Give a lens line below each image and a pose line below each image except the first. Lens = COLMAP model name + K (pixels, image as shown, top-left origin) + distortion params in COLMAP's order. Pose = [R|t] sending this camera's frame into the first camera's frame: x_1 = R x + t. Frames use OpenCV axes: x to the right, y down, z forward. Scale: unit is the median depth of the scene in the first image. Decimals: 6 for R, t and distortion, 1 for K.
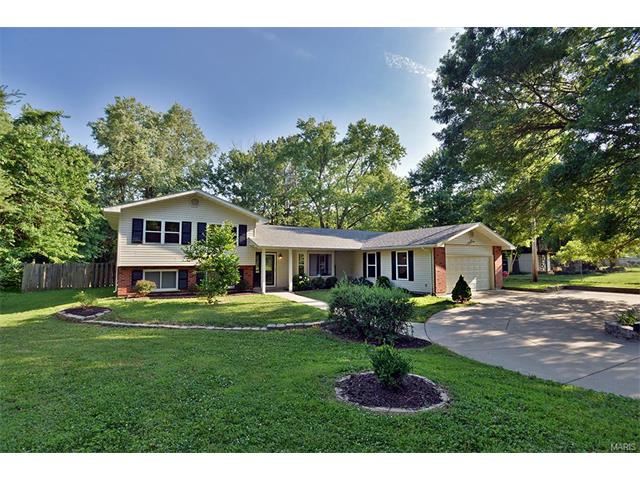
lens RADIAL K [[308.8, 0, 324.3], [0, 308.8, 240.3], [0, 0, 1]] dist [-0.070912, 0.030086]
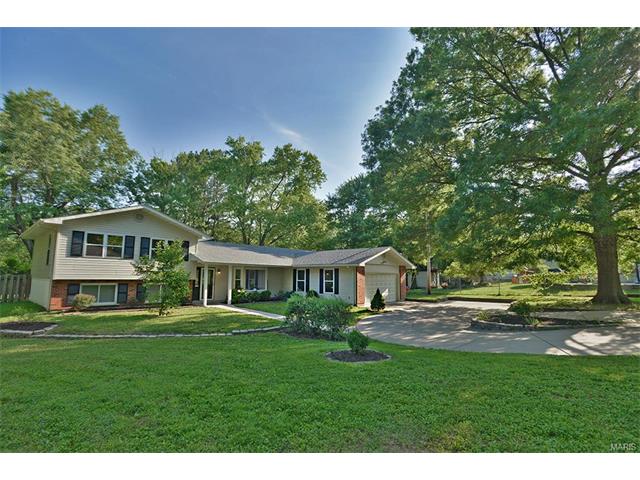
lens RADIAL K [[308.8, 0, 324.3], [0, 308.8, 240.3], [0, 0, 1]] dist [-0.070912, 0.030086]
pose [[0.958158, 0.042405, 0.283080, -0.095805], [-0.029295, 0.998300, -0.050385, -0.012028], [-0.284735, 0.039984, 0.957772, -0.119504]]
